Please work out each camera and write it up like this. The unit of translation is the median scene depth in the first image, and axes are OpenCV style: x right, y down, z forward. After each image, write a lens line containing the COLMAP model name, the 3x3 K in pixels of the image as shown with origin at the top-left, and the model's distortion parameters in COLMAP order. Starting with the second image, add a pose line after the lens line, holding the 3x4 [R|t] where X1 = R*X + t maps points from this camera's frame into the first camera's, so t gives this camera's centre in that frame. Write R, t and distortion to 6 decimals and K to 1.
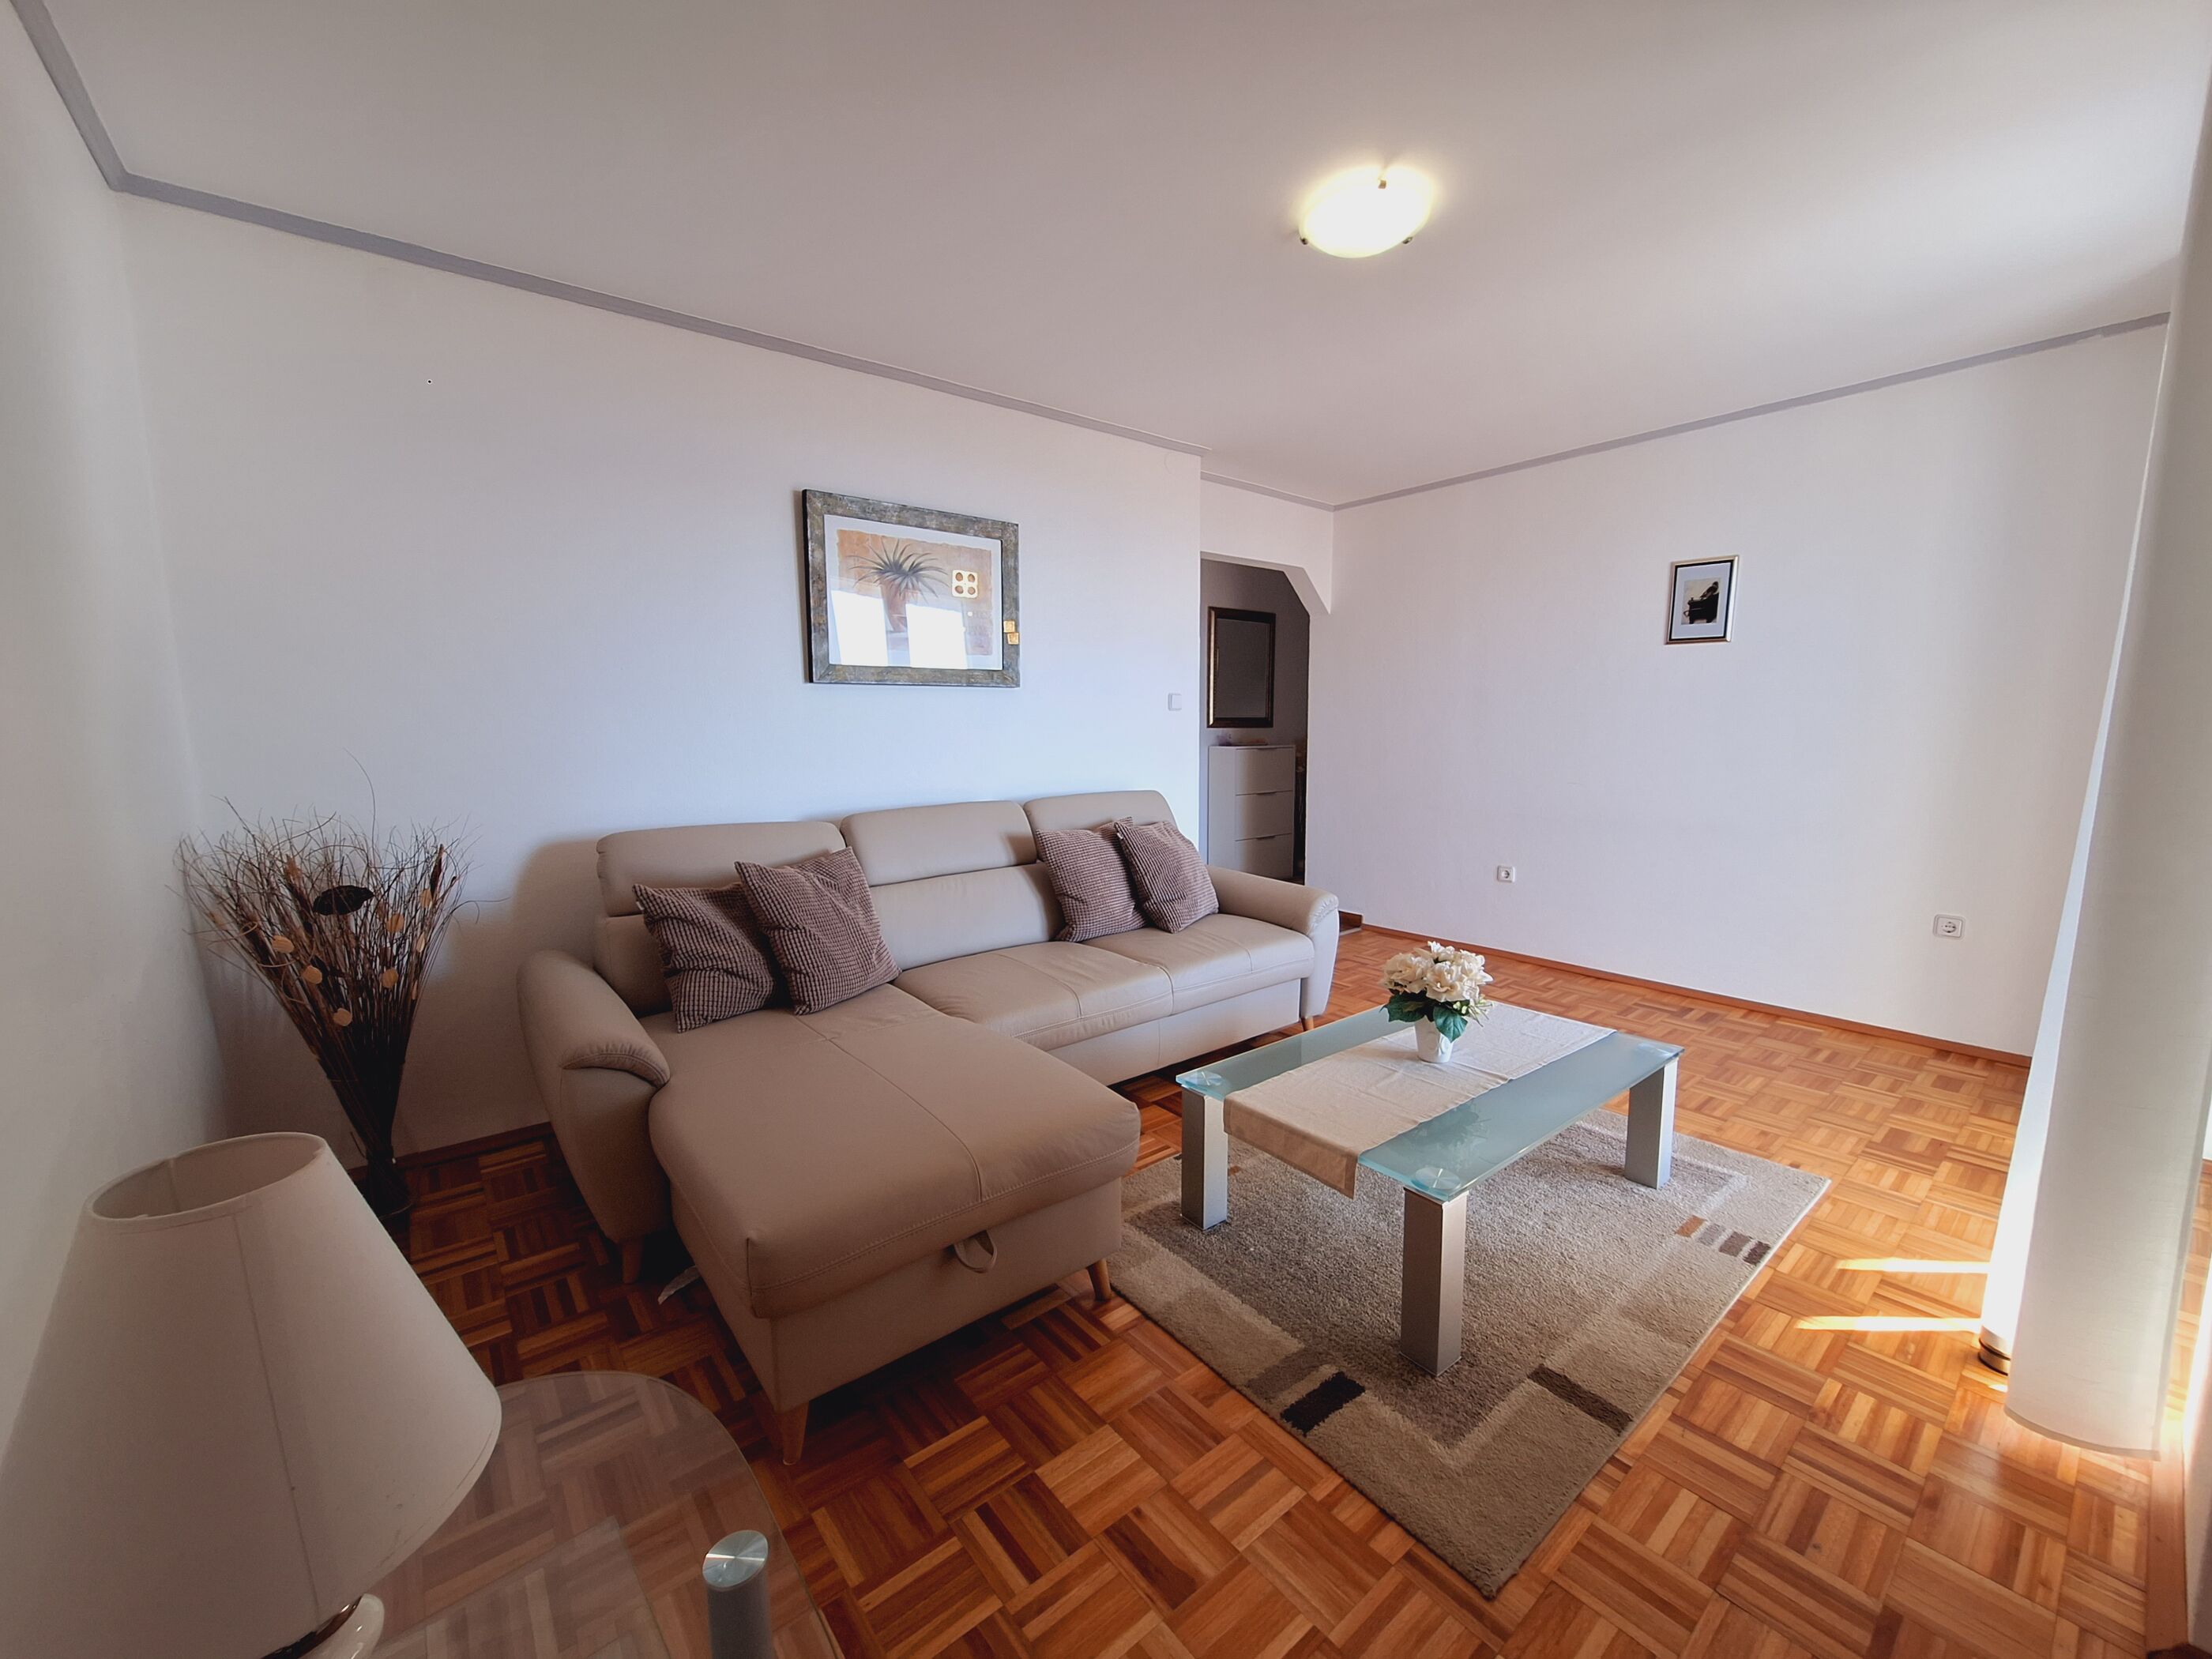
lens RADIAL K [[876.6, 0, 1106.4], [0, 876.6, 836.7], [0, 0, 1]] dist [-0.007854, 0.000862]
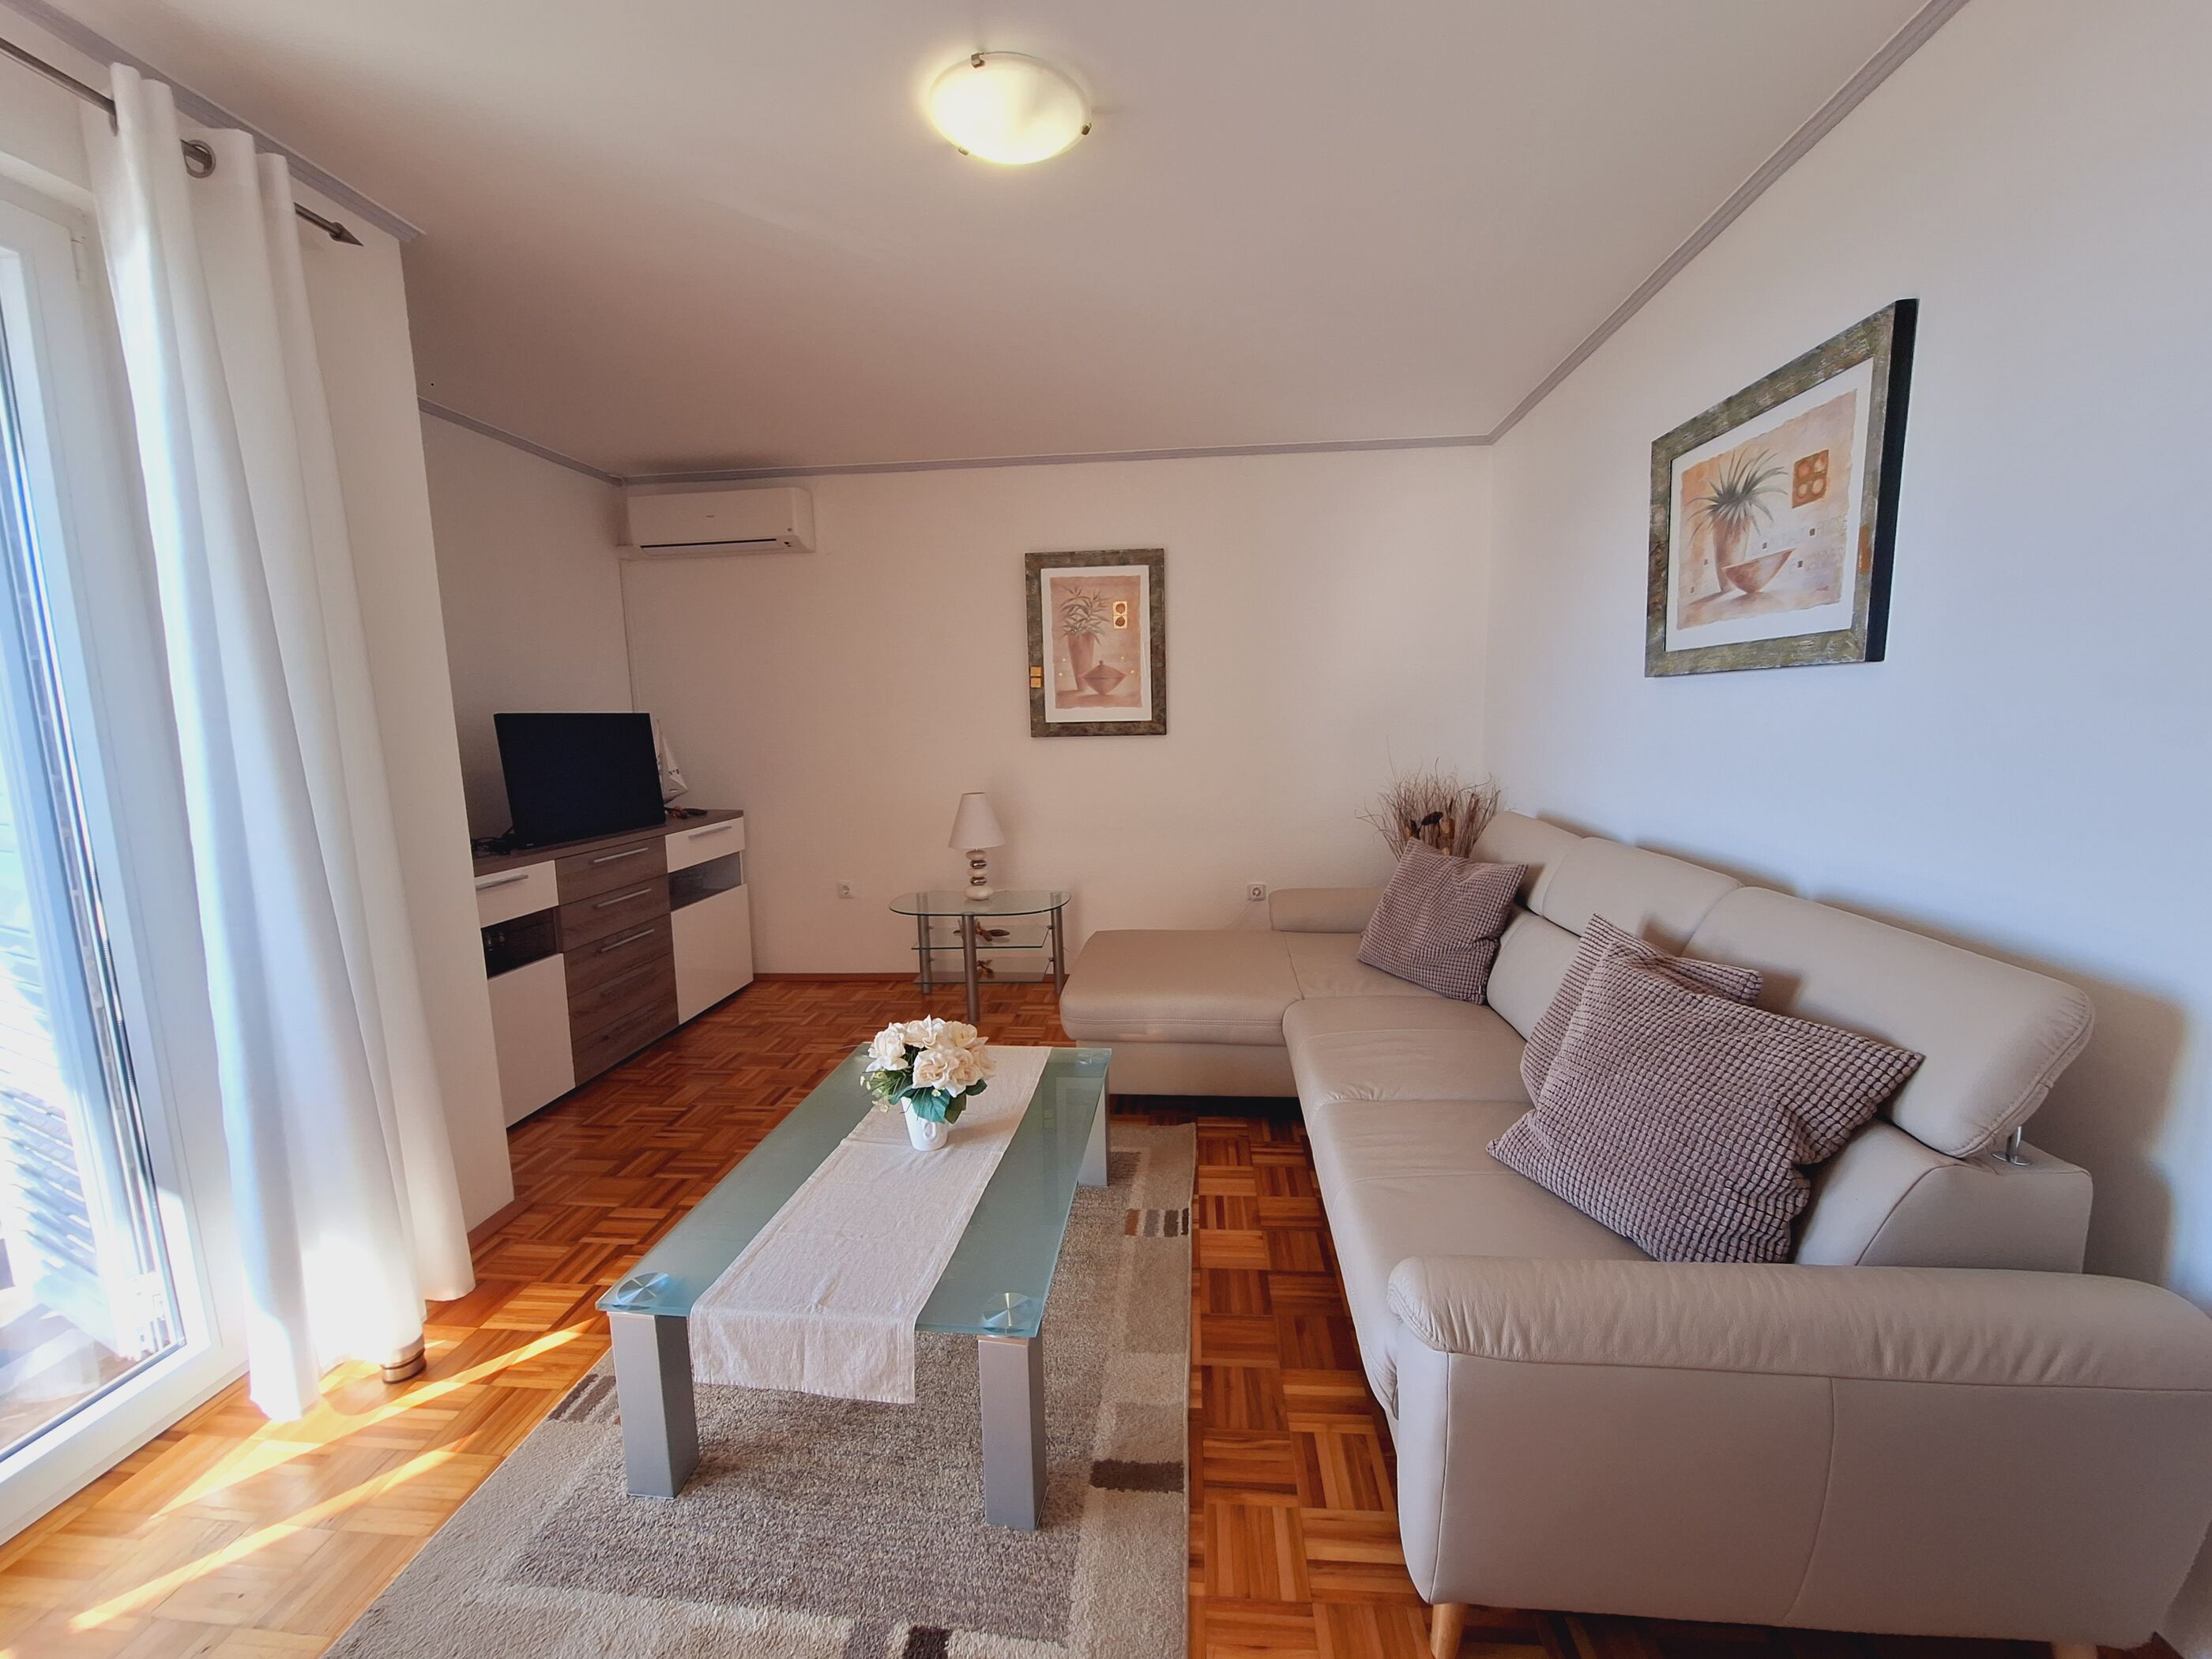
lens RADIAL K [[876.6, 0, 1116.3], [0, 876.6, 836.3], [0, 0, 1]] dist [-0.007854, 0.000862]
pose [[-0.692019, 0.122939, -0.711334, 0.604764], [-0.069429, 0.969488, 0.235100, -0.187054], [0.718533, 0.212081, -0.662369, 1.203622]]
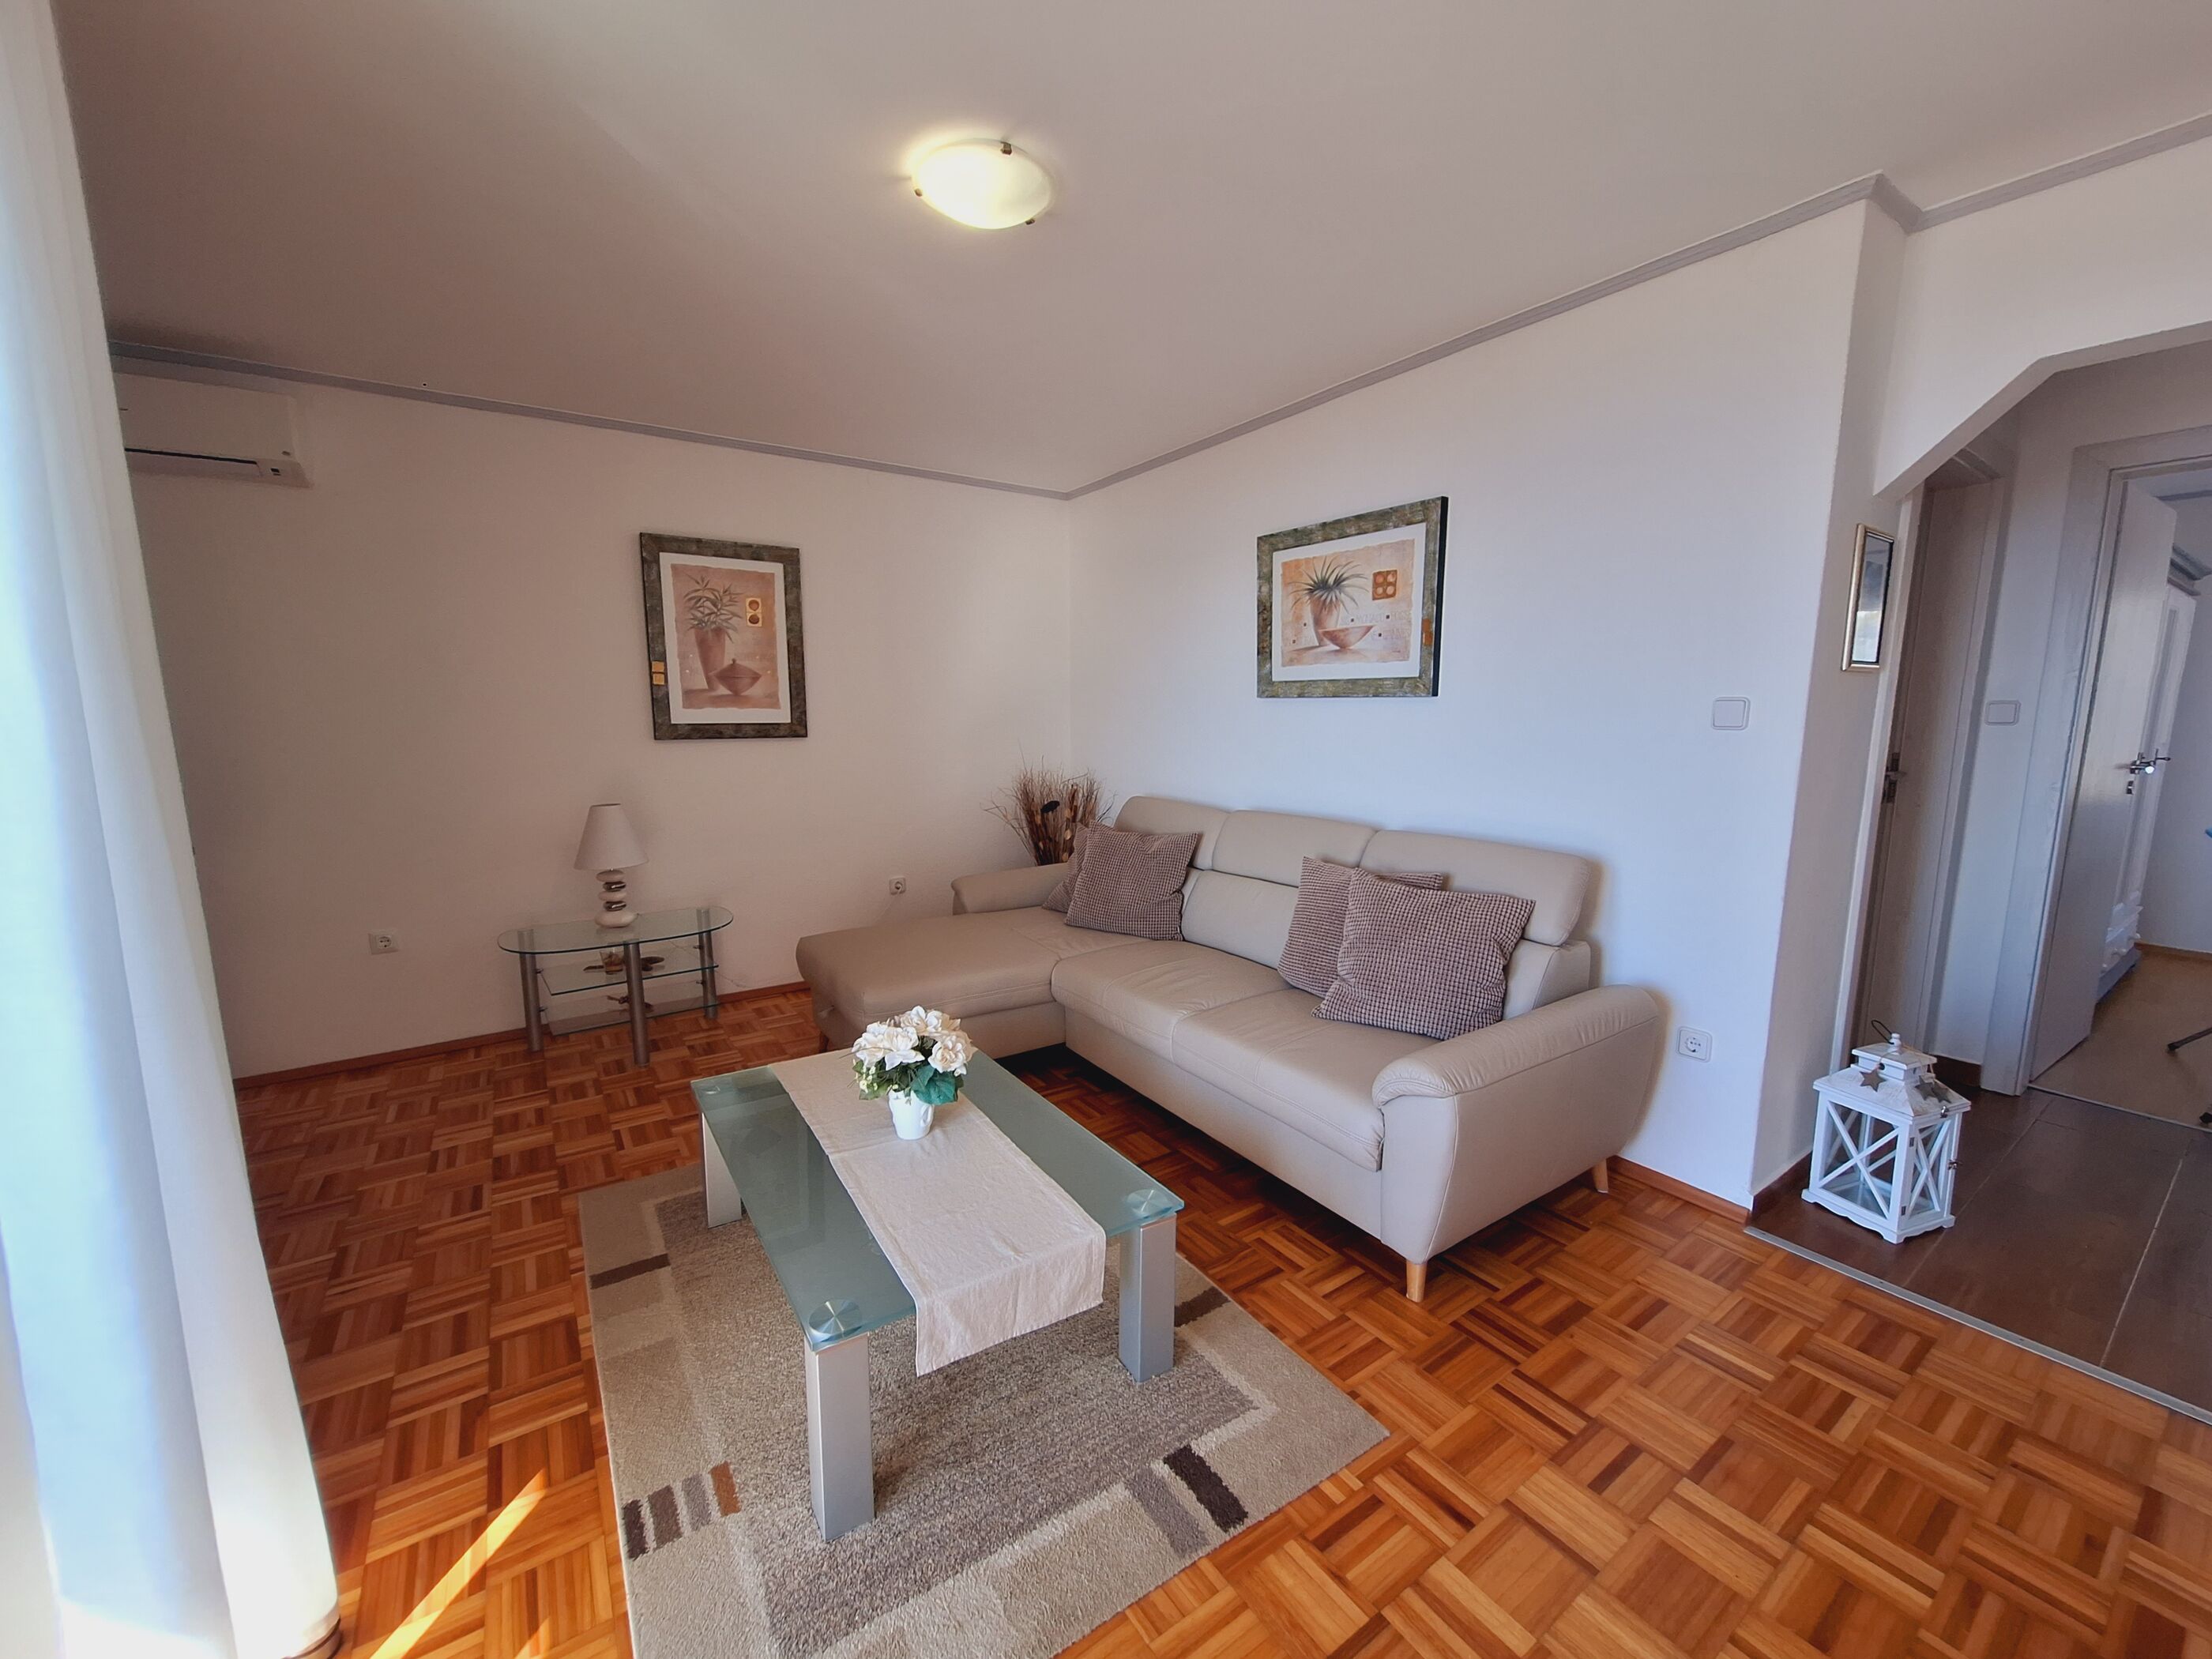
lens RADIAL K [[876.6, 0, 1112.7], [0, 876.6, 836.2], [0, 0, 1]] dist [-0.007854, 0.000862]
pose [[-0.075505, 0.153024, -0.985334, 0.876211], [-0.132240, 0.977890, 0.162001, -0.156638], [0.988338, 0.142533, -0.053600, 0.885476]]
